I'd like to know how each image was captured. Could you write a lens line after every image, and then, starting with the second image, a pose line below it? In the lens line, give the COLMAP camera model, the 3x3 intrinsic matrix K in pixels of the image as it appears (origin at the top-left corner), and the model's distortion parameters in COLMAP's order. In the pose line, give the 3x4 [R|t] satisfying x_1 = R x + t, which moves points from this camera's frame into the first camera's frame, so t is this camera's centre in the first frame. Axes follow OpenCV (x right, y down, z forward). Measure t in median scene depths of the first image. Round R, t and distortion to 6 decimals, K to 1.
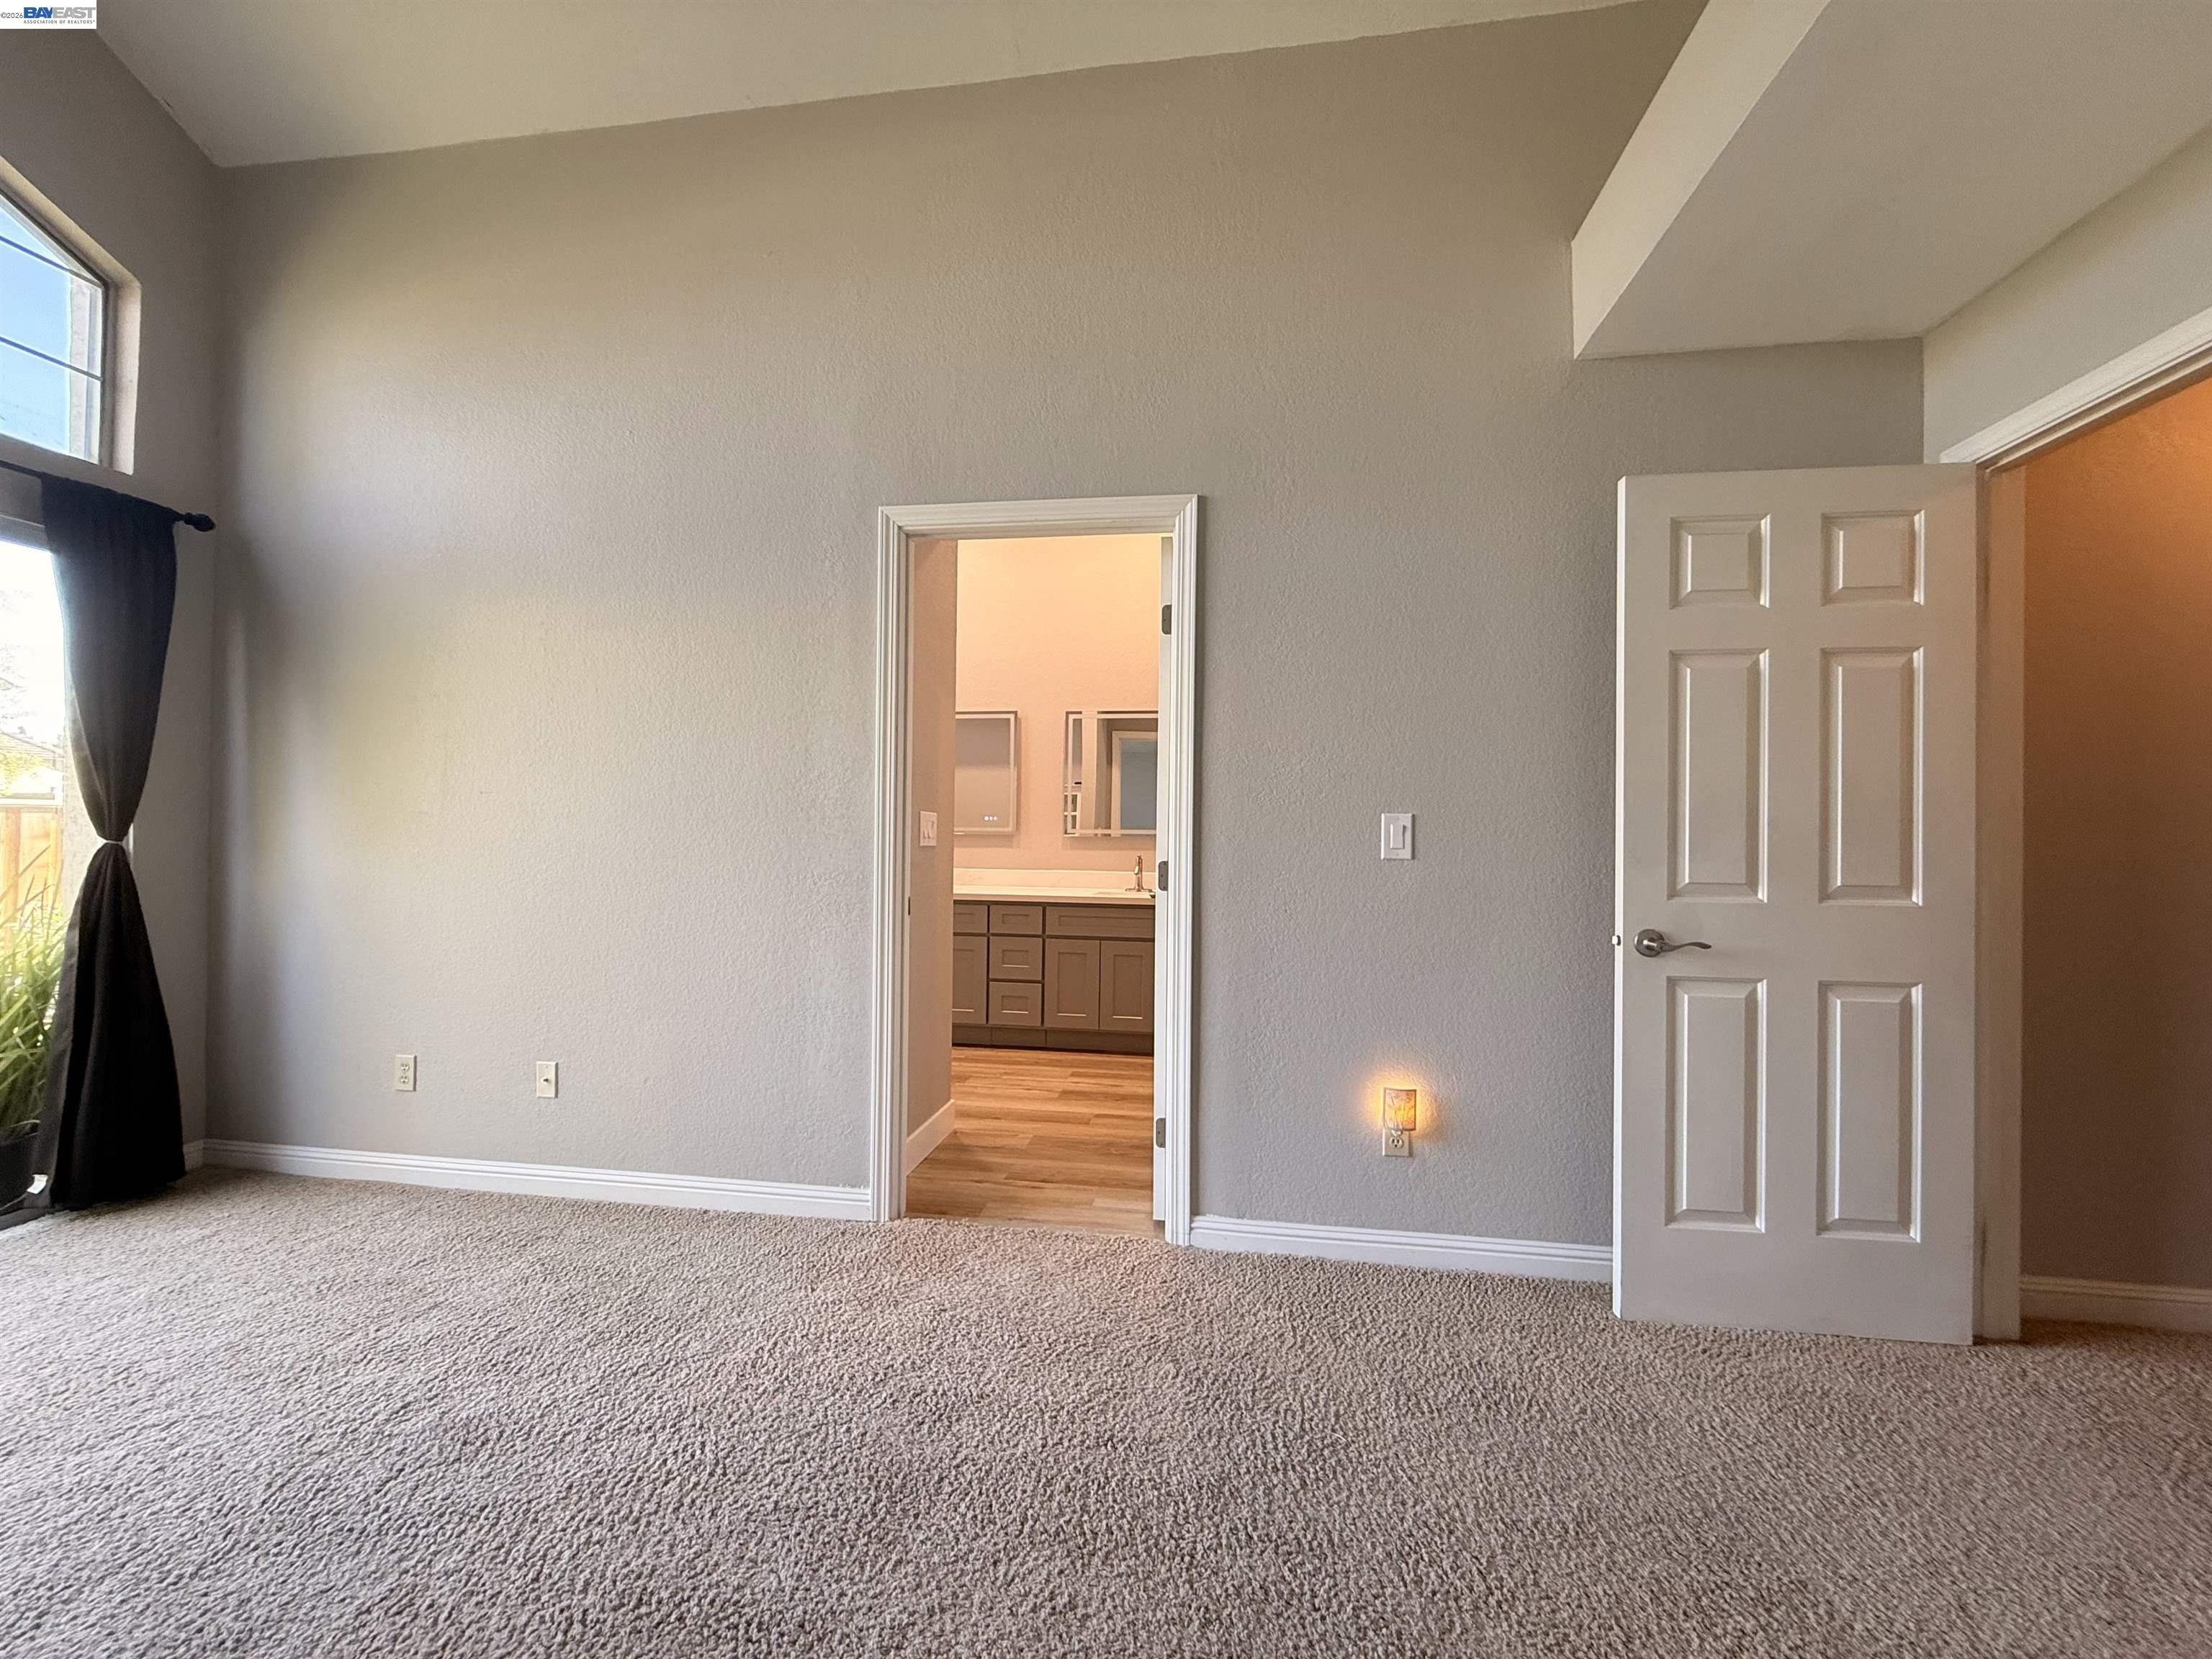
lens RADIAL K [[885.2, 0, 1100.4], [0, 885.2, 827.9], [0, 0, 1]] dist [0.000135, 0.000216]
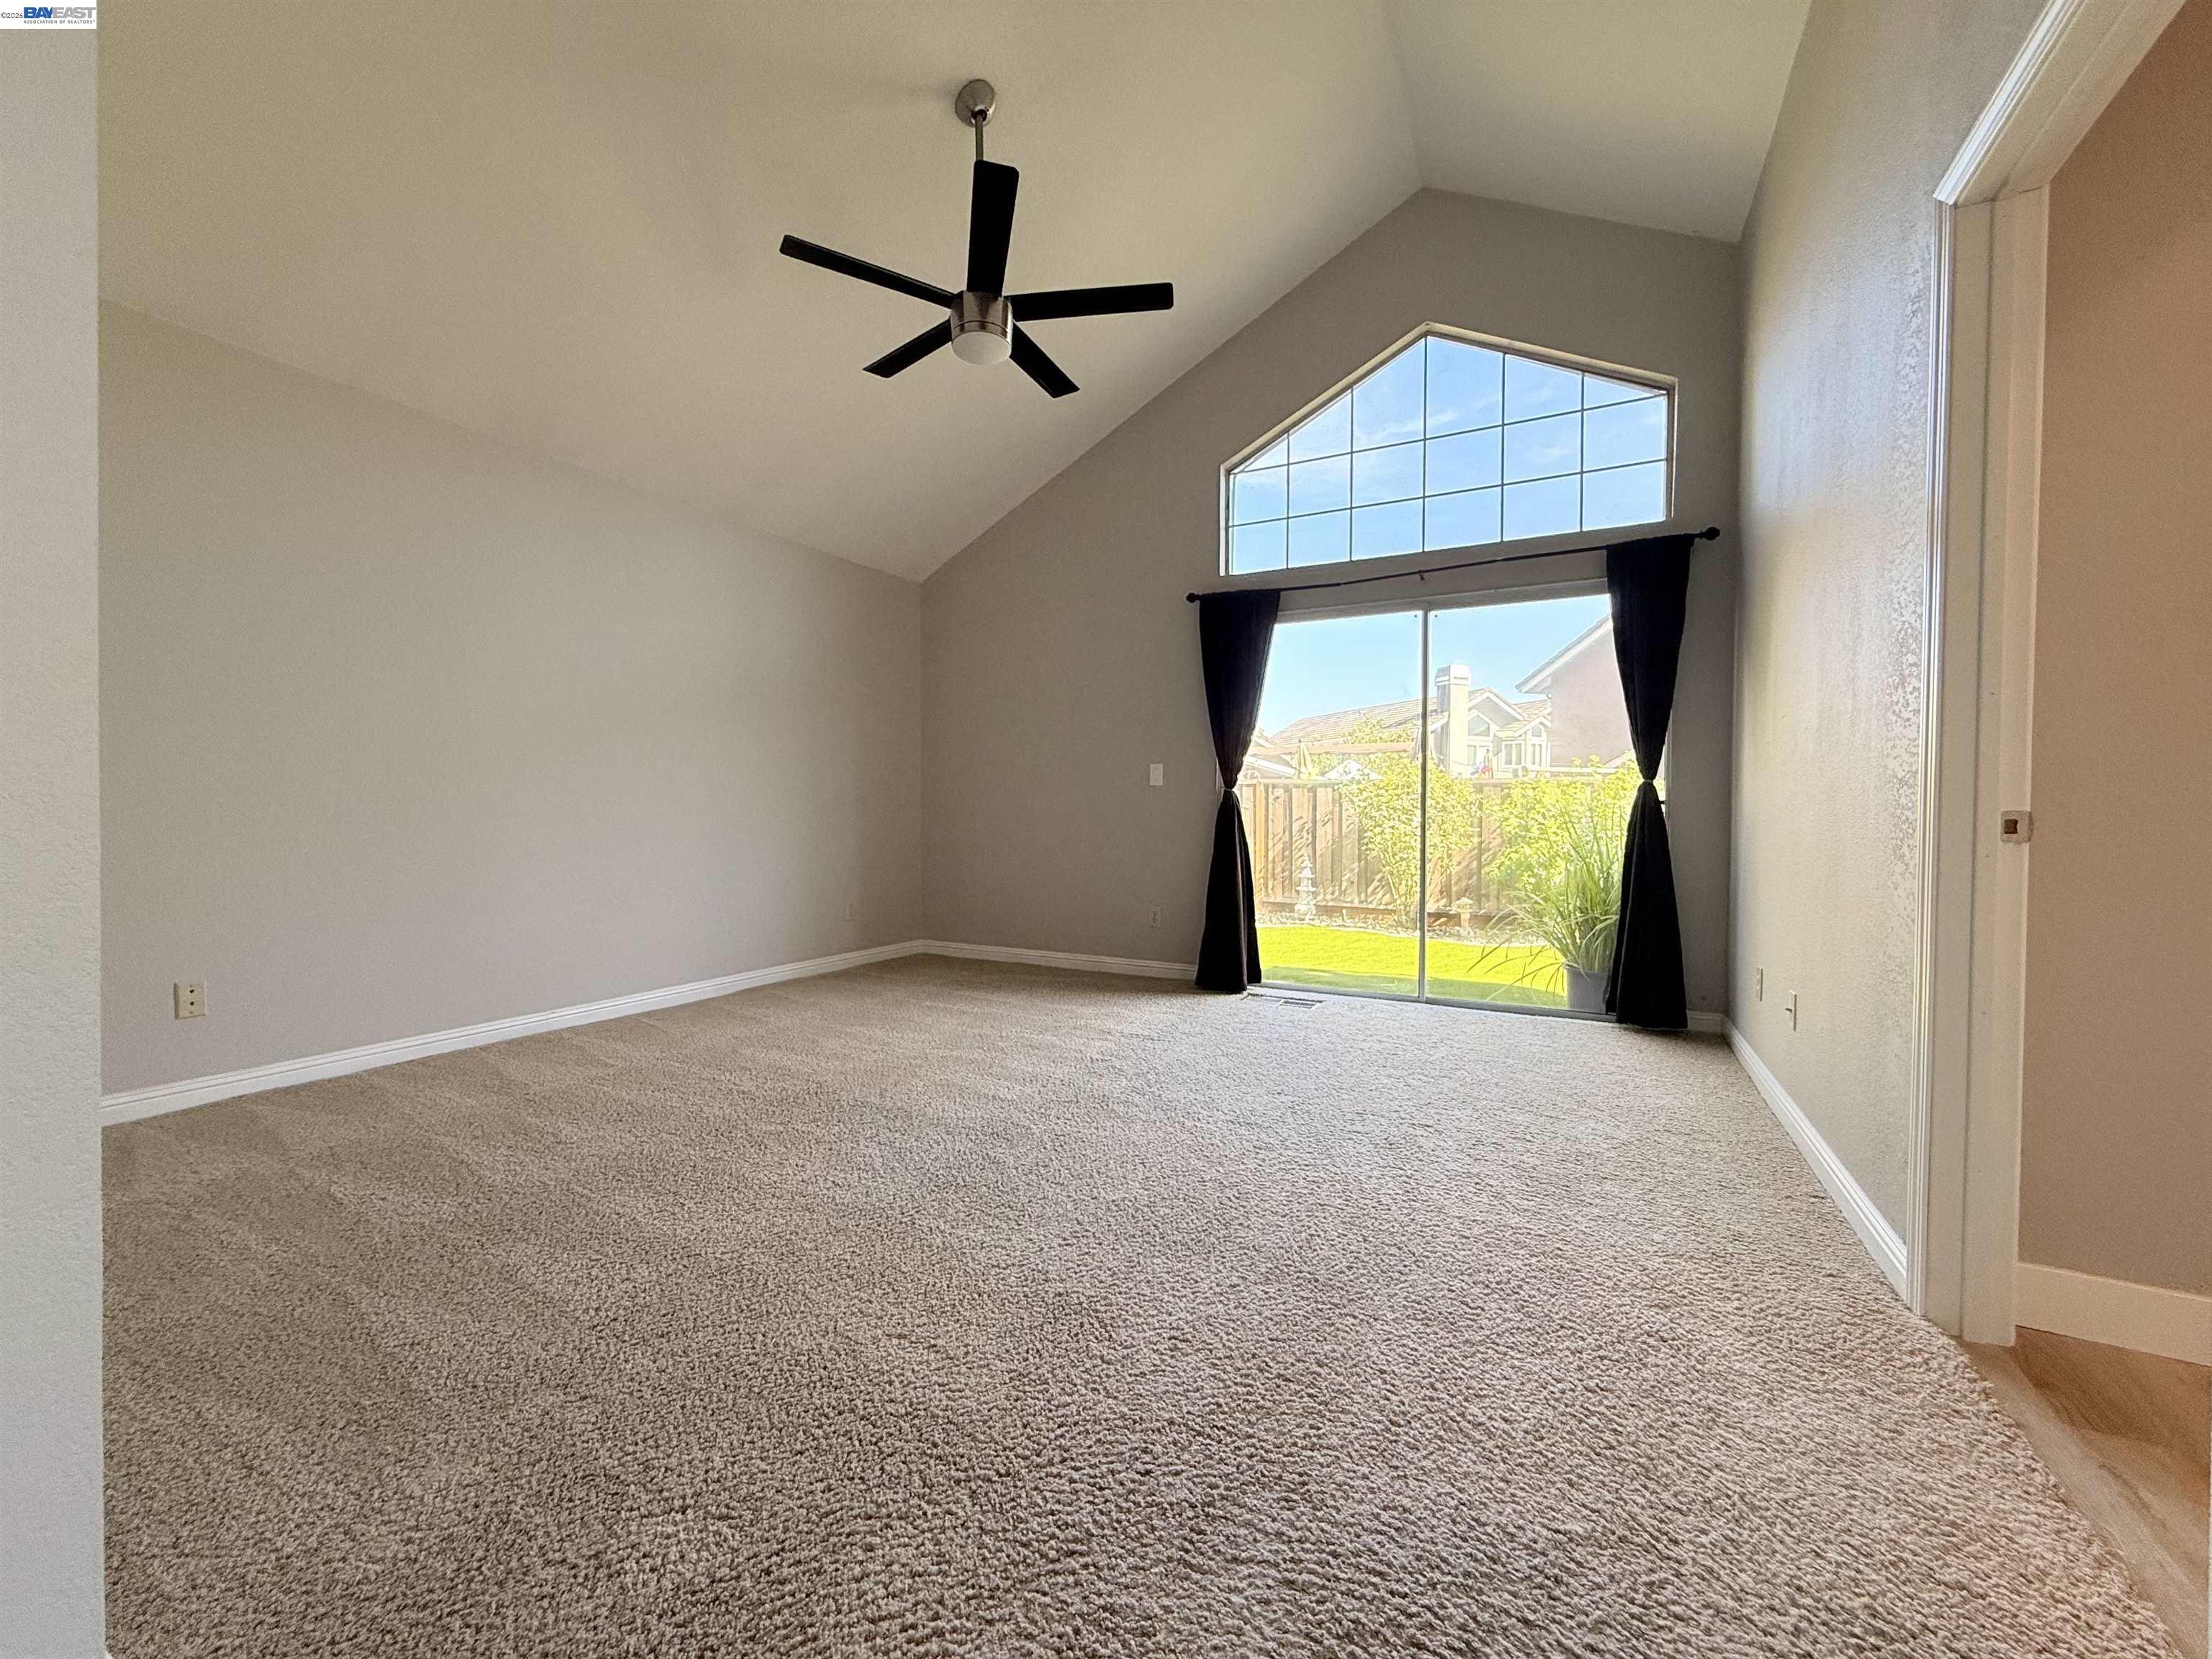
lens RADIAL K [[885.2, 0, 1100.3], [0, 885.2, 832.8], [0, 0, 1]] dist [0.000135, 0.000216]
pose [[-0.340482, 0.005471, -0.940235, 0.612788], [-0.006456, 0.999946, 0.008157, 0.105141], [0.940229, 0.008848, -0.340428, 0.726328]]
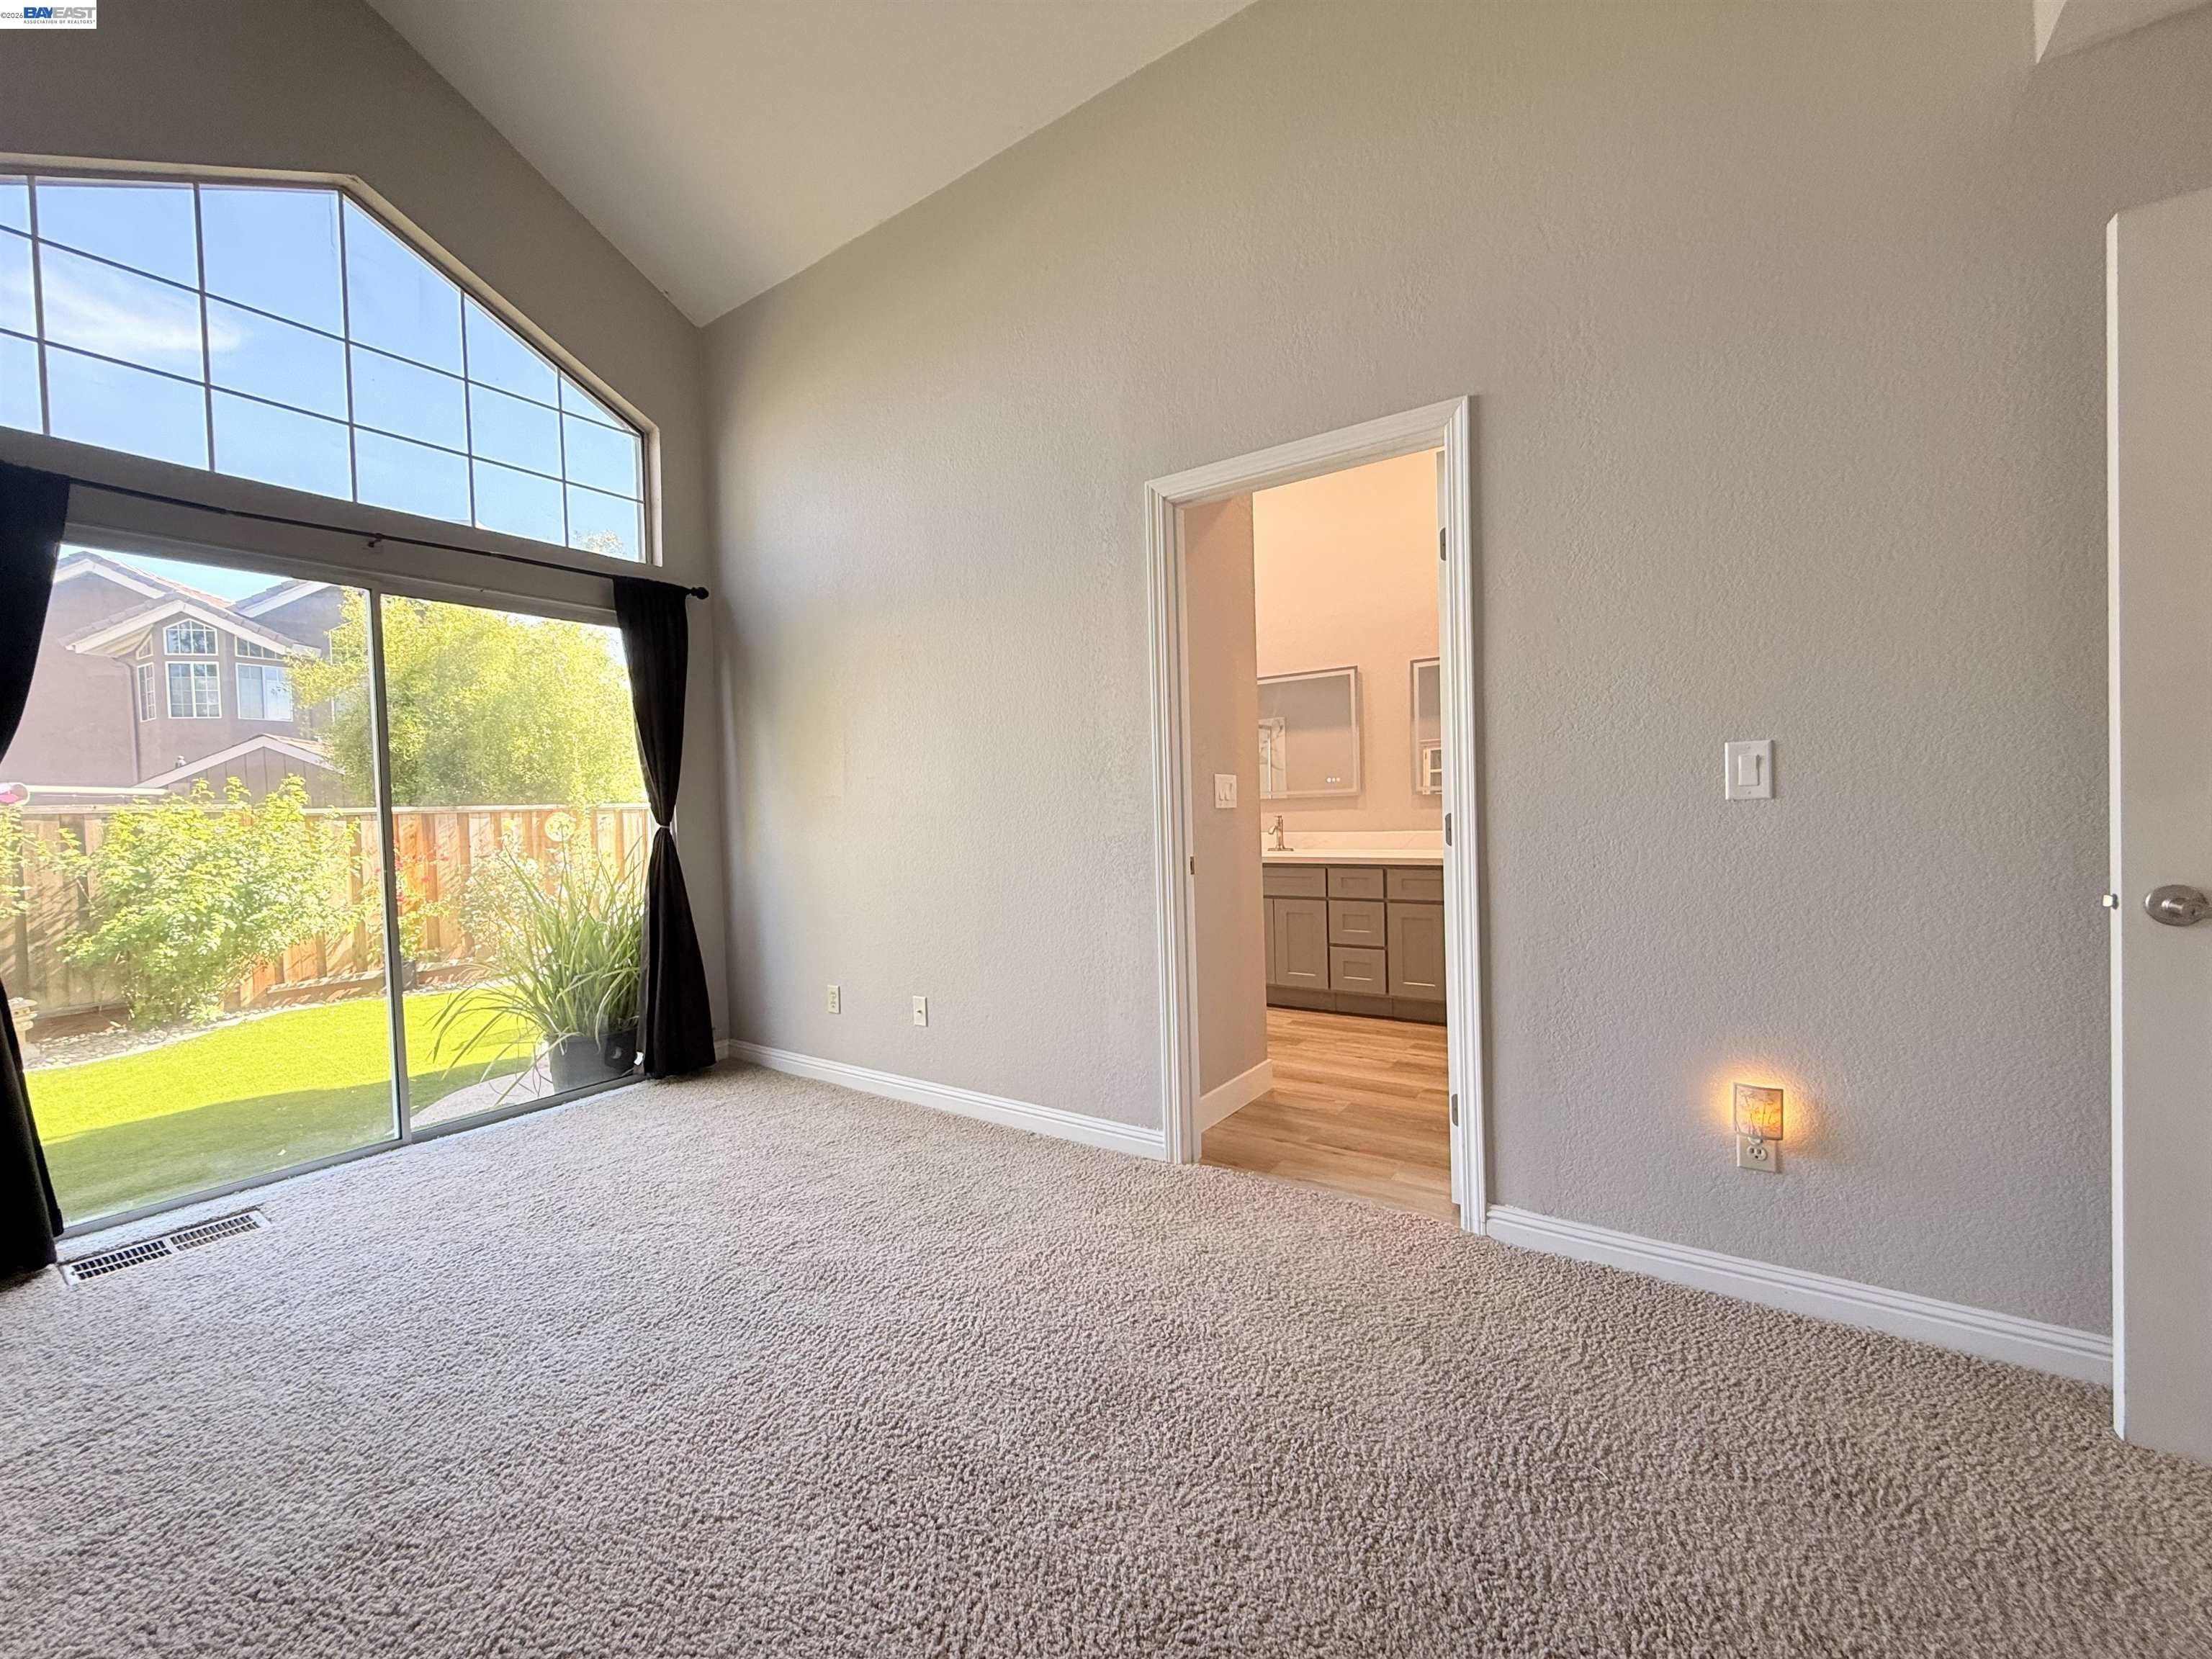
lens RADIAL K [[885.2, 0, 1101.3], [0, 885.2, 828.0], [0, 0, 1]] dist [0.000135, 0.000216]
pose [[0.896179, -0.028997, -0.442744, 0.168290], [0.043841, 0.998766, 0.023326, 0.017710], [0.441521, -0.040315, 0.896345, 0.032984]]
